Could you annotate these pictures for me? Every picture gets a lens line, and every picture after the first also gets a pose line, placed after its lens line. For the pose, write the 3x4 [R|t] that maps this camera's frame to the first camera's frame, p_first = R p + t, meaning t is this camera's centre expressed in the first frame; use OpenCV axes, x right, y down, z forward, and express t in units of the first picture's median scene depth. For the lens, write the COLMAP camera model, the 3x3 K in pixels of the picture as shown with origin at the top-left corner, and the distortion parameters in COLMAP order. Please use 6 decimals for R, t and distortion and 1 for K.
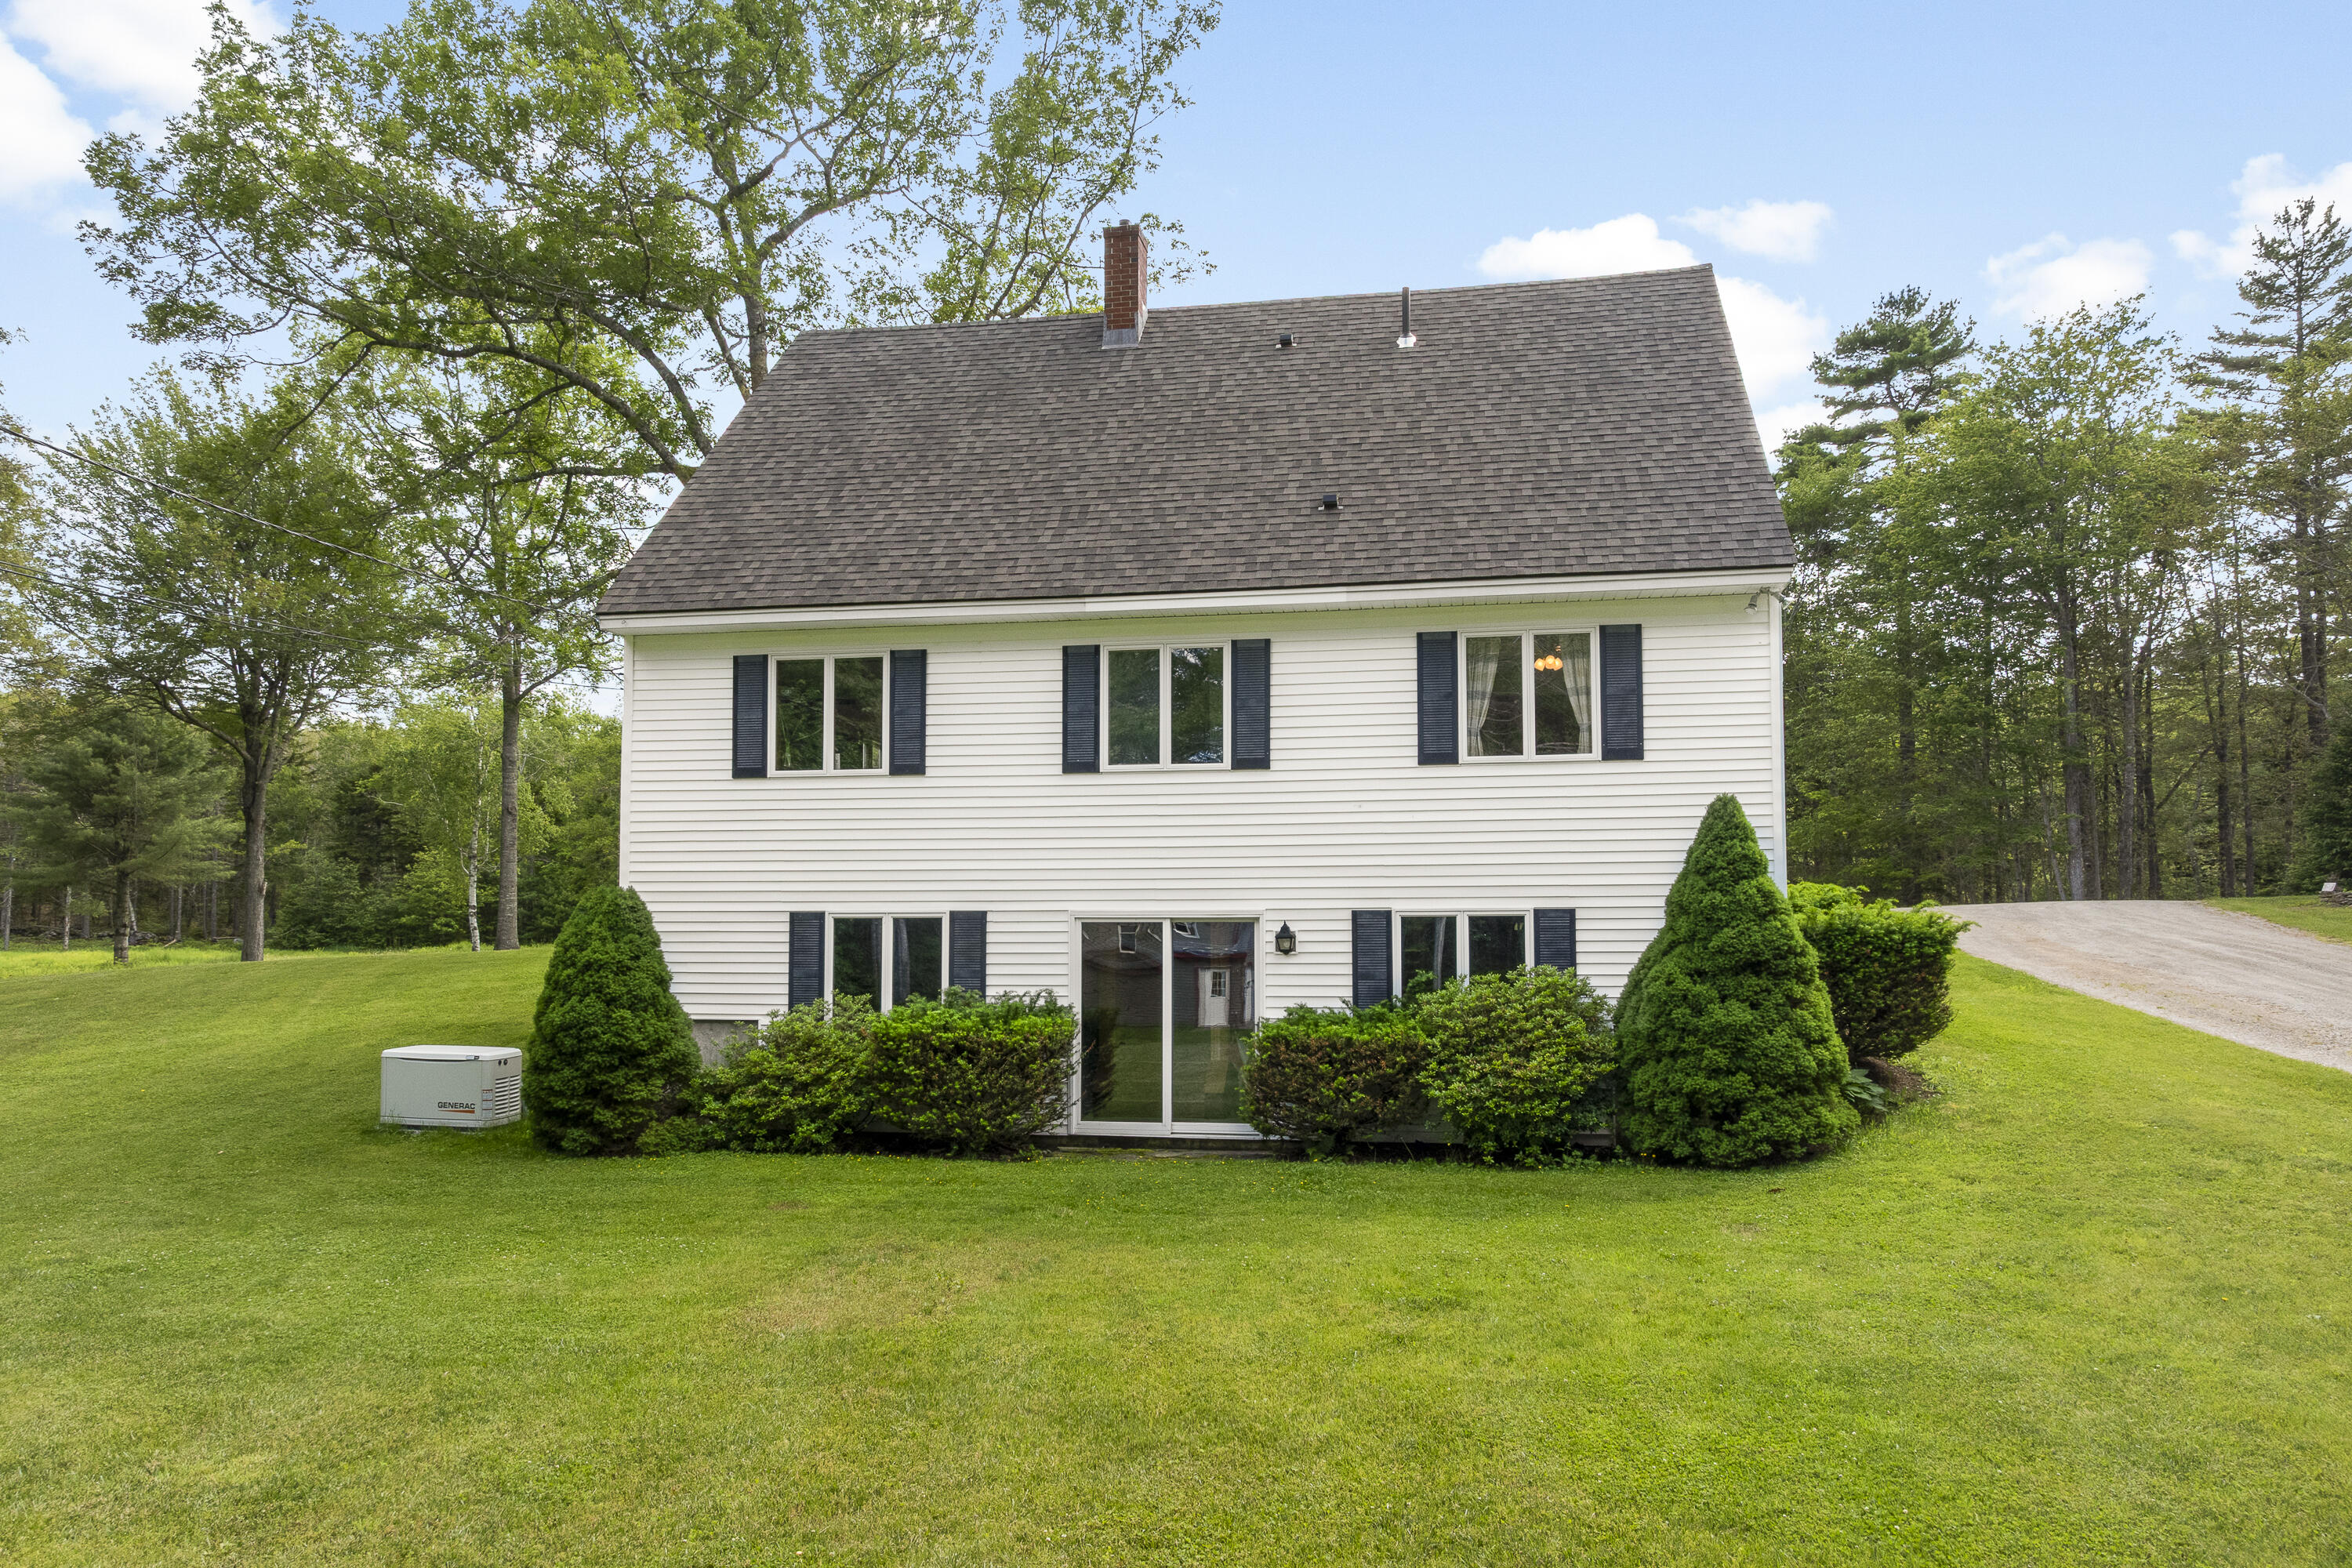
lens RADIAL K [[1626.2, 0, 1173.5], [0, 1626.2, 833.8], [0, 0, 1]] dist [-0.010444, 0.012990]
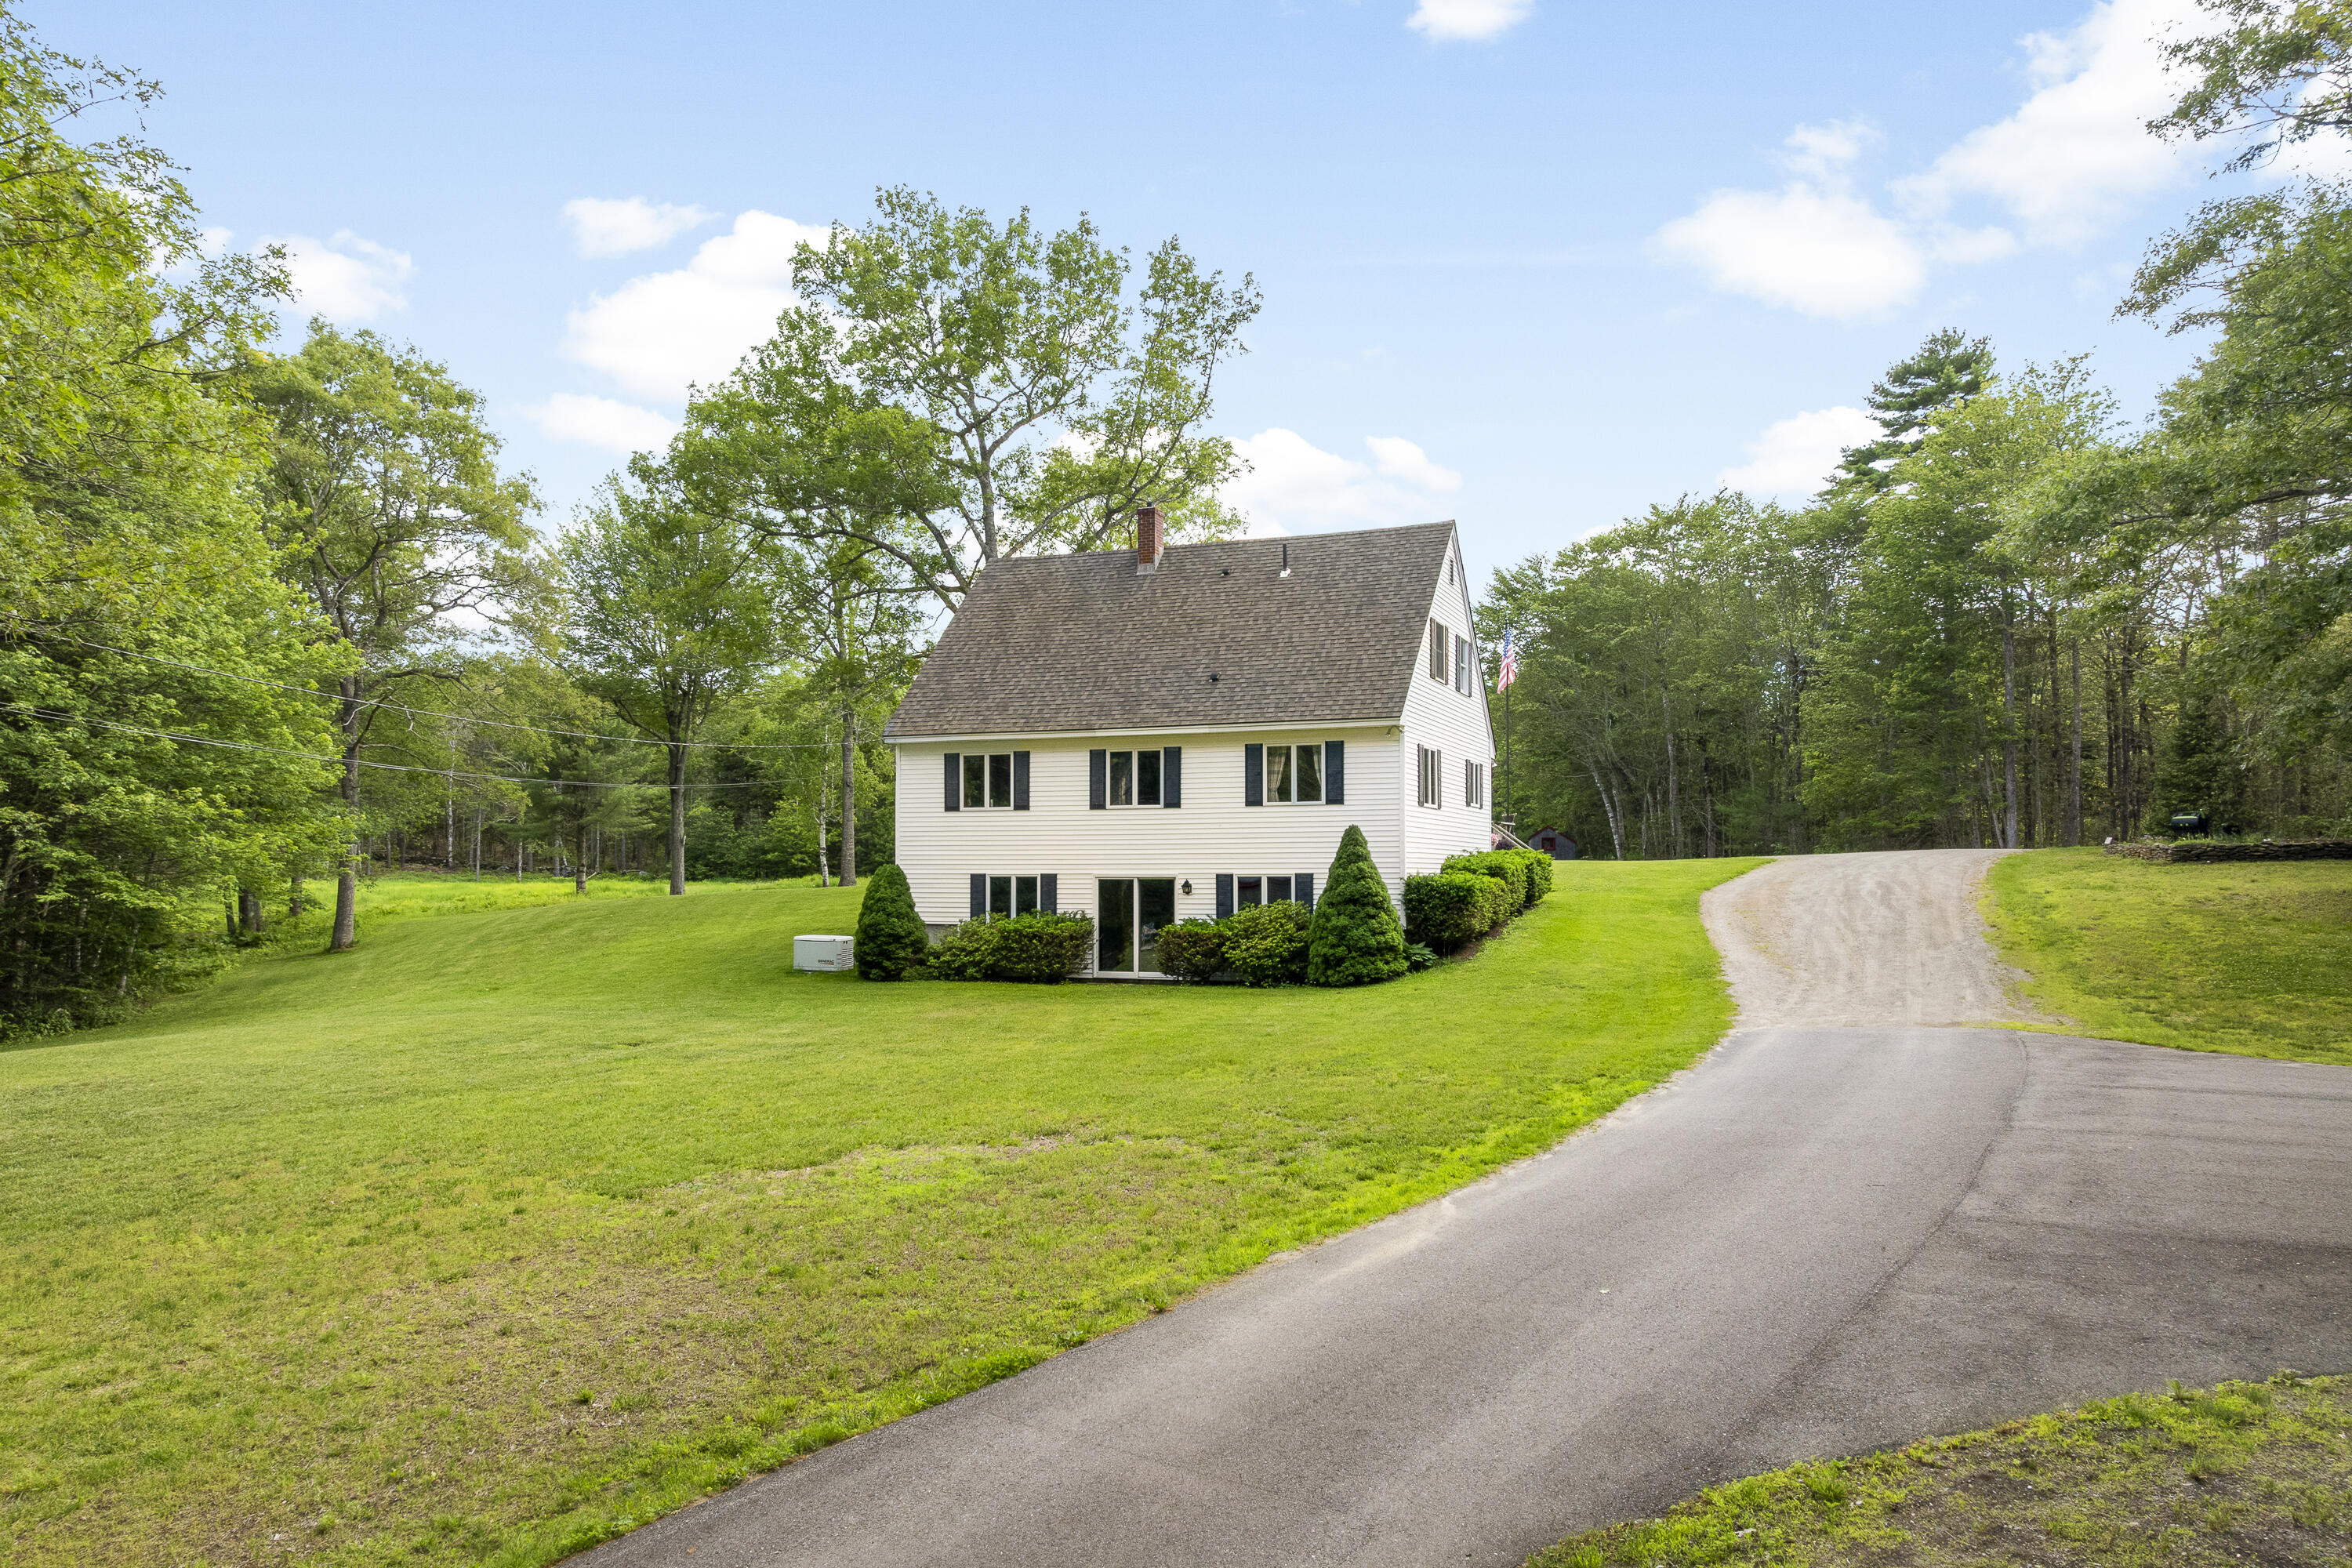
lens RADIAL K [[1626.2, 0, 1171.3], [0, 1626.2, 790.9], [0, 0, 1]] dist [-0.010444, 0.012990]
pose [[0.981367, -0.010961, -0.191832, 0.440540], [0.014538, 0.999746, 0.017244, -0.095398], [0.191594, -0.019712, 0.981276, -1.061492]]
